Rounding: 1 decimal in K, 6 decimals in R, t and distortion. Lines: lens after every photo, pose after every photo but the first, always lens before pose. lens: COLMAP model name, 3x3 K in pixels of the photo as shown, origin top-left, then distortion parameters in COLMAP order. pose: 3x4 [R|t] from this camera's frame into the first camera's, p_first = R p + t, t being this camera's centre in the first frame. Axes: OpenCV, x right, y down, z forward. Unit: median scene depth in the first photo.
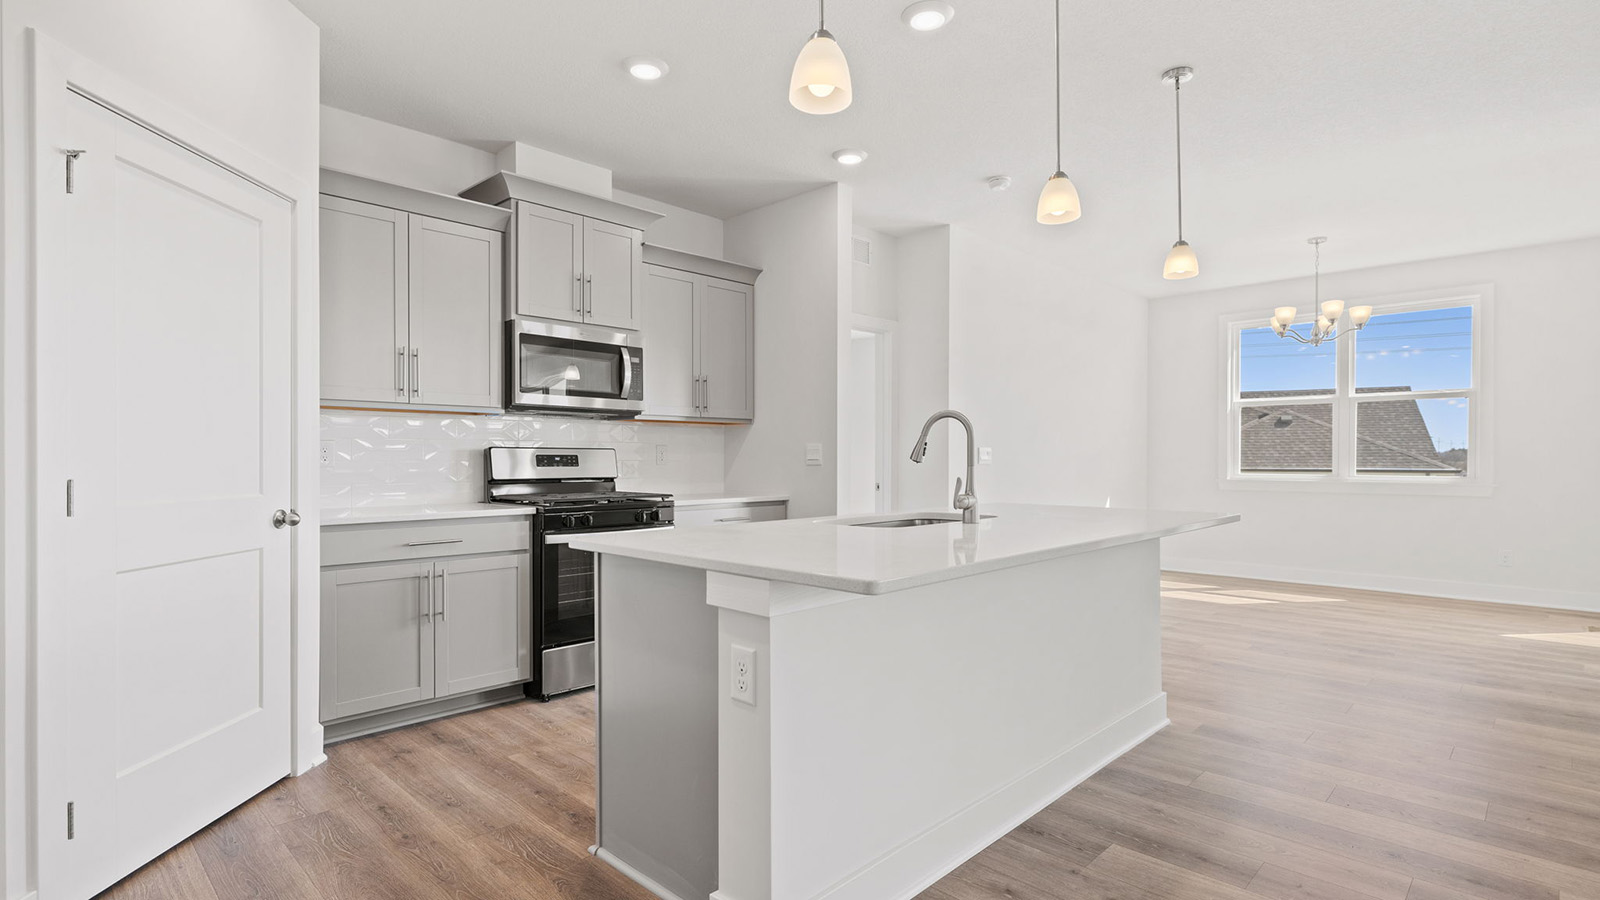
lens RADIAL K [[775.0, 0, 801.3], [0, 775.0, 468.0], [0, 0, 1]] dist [0.002093, 0.000068]
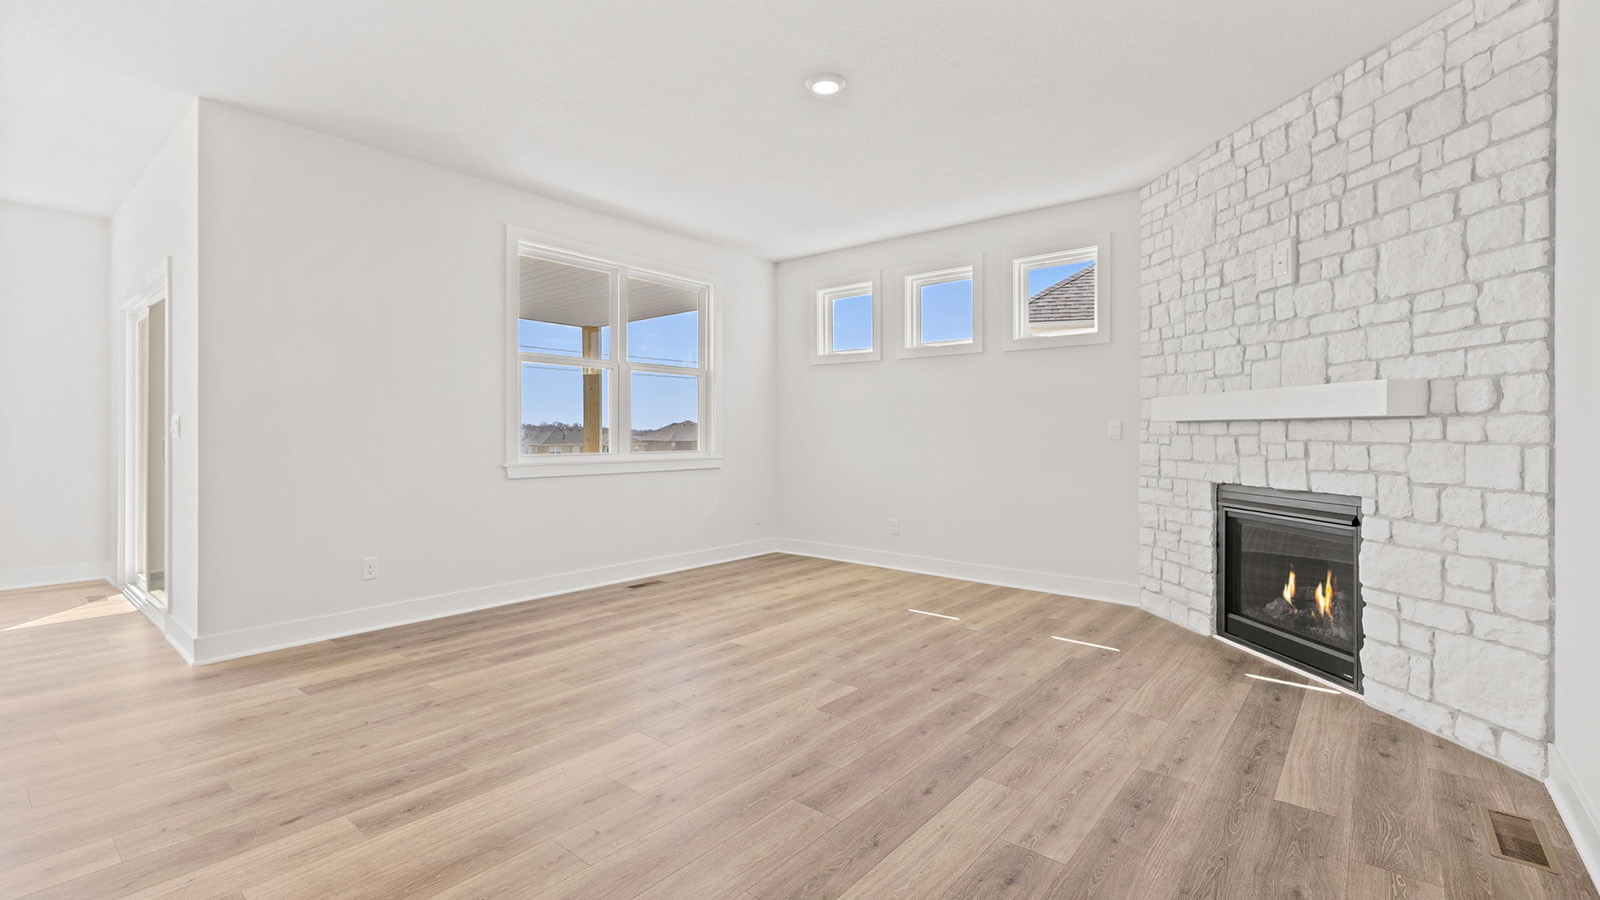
lens RADIAL K [[685.9, 0, 795.4], [0, 685.9, 430.6], [0, 0, 1]] dist [-0.000010, 0.000763]
pose [[-0.091510, 0.004486, 0.995794, 0.042061], [0.008561, 0.999956, -0.003718, -0.003568], [-0.995767, 0.008184, -0.091544, 0.207172]]
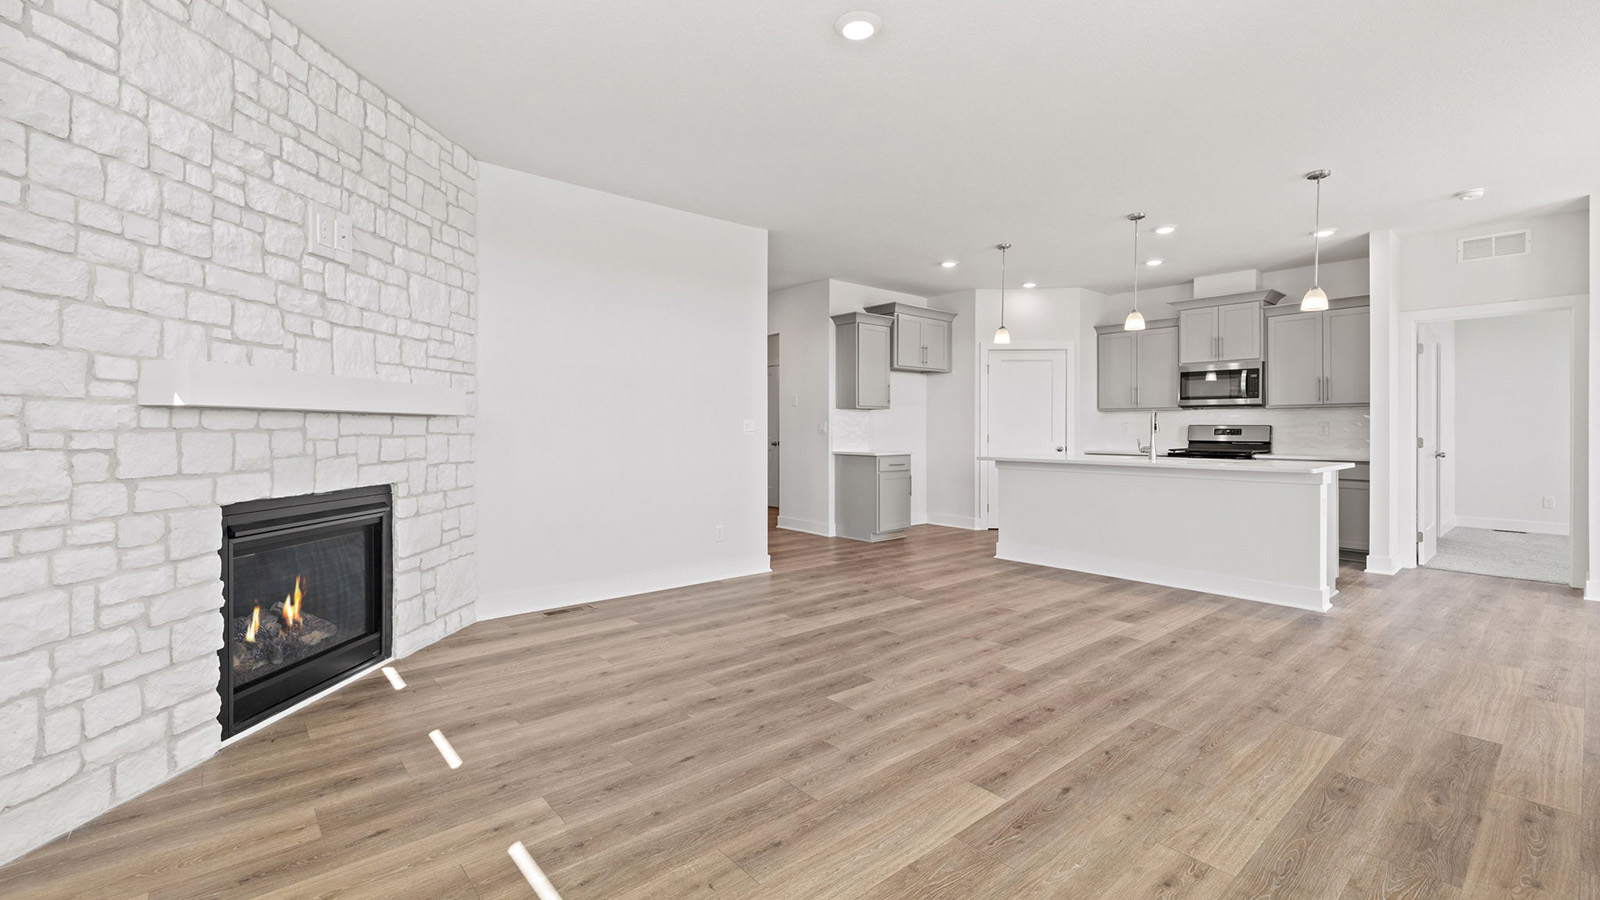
lens RADIAL K [[685.9, 0, 788.3], [0, 685.9, 425.3], [0, 0, 1]] dist [-0.000010, 0.000763]
pose [[-0.088327, -0.004057, -0.996083, 1.584475], [-0.014342, 0.999893, -0.002801, -0.006206], [0.995988, 0.014038, -0.088376, 0.085783]]
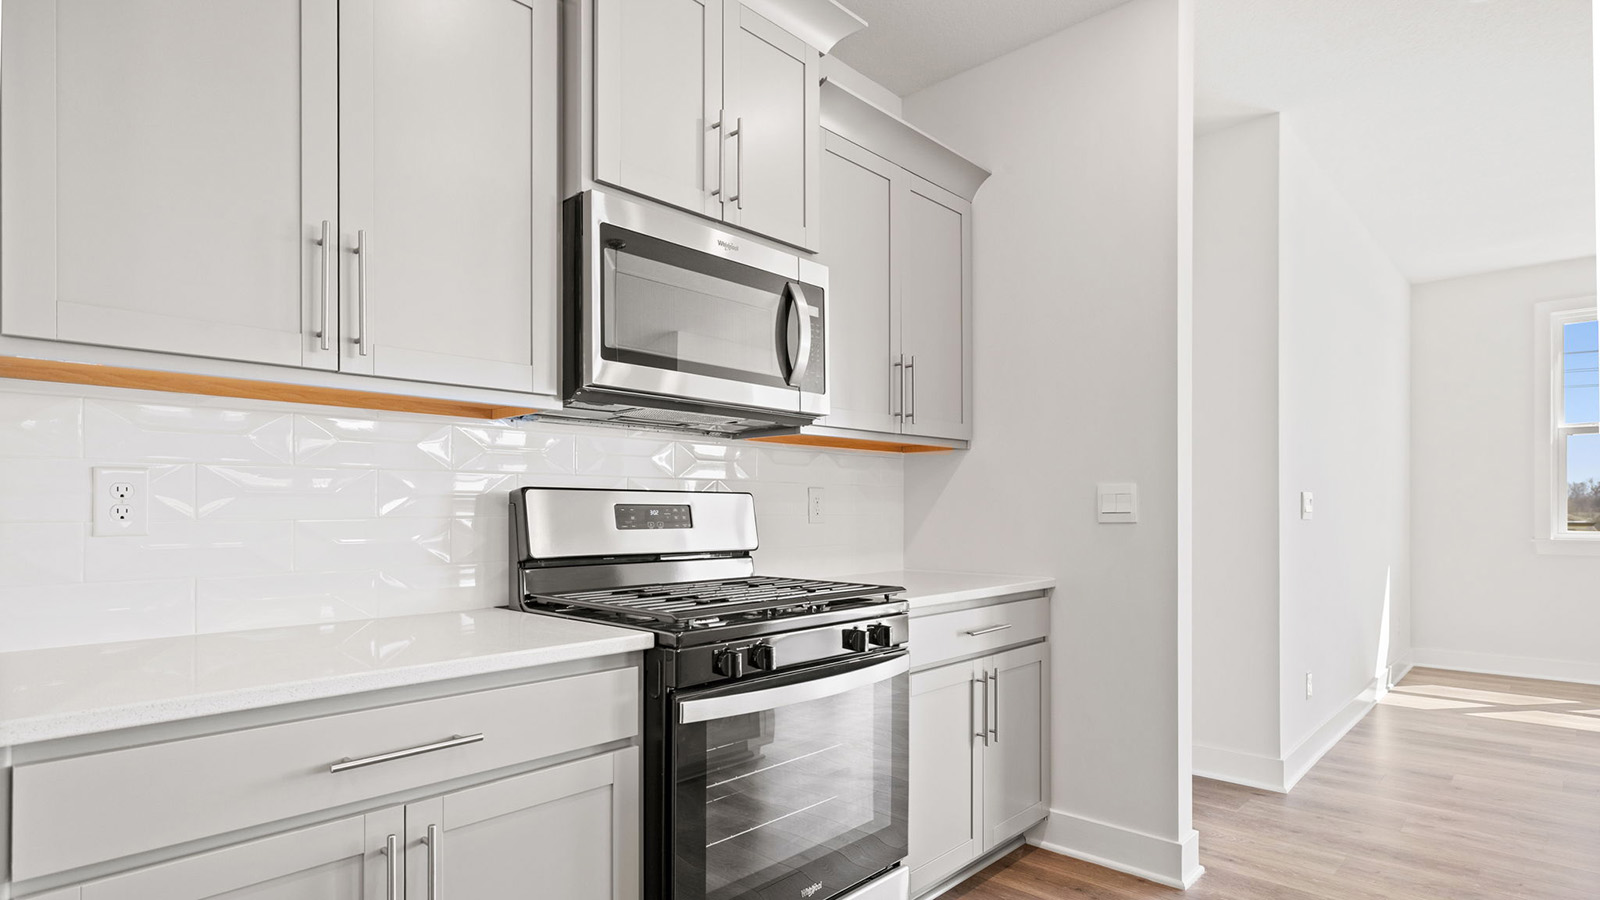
lens RADIAL K [[820.1, 0, 796.6], [0, 820.1, 515.4], [0, 0, 1]] dist [0.003542, -0.001273]
pose [[0.999871, -0.001849, 0.015929, -0.255822], [0.001941, 0.999982, -0.005714, -0.007777], [-0.015919, 0.005744, 0.999857, 0.529200]]
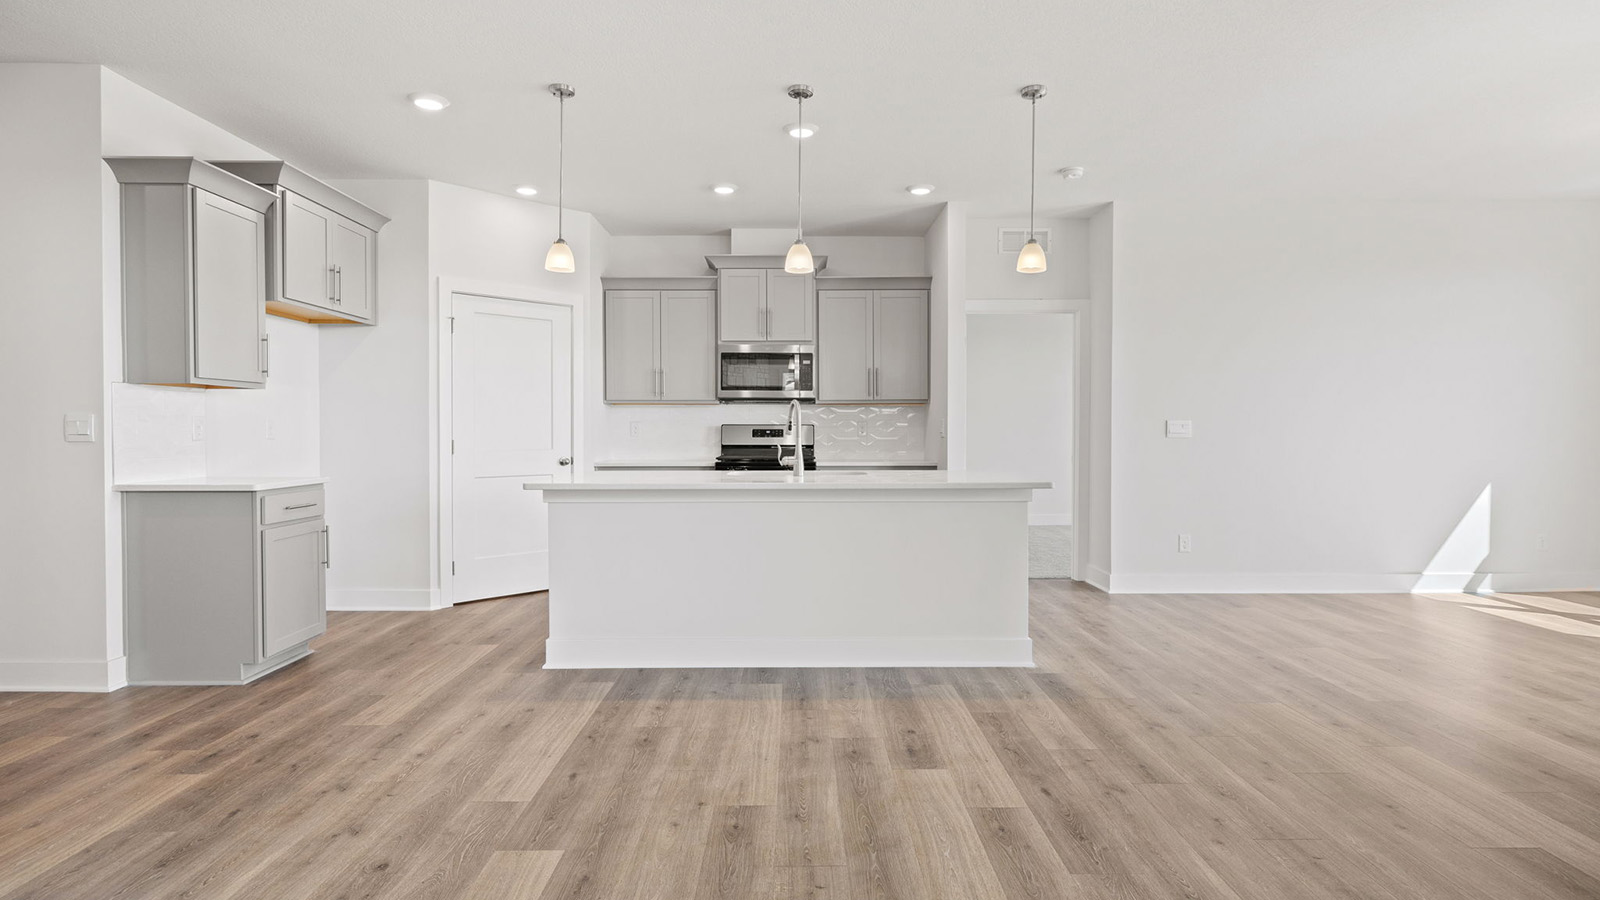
lens RADIAL K [[820.1, 0, 800.9], [0, 820.1, 443.4], [0, 0, 1]] dist [0.003542, -0.001273]
pose [[0.709879, 0.010844, -0.704240, 0.913363], [-0.007650, 0.999941, 0.007686, -0.002674], [0.704282, -0.000068, 0.709920, -0.074583]]
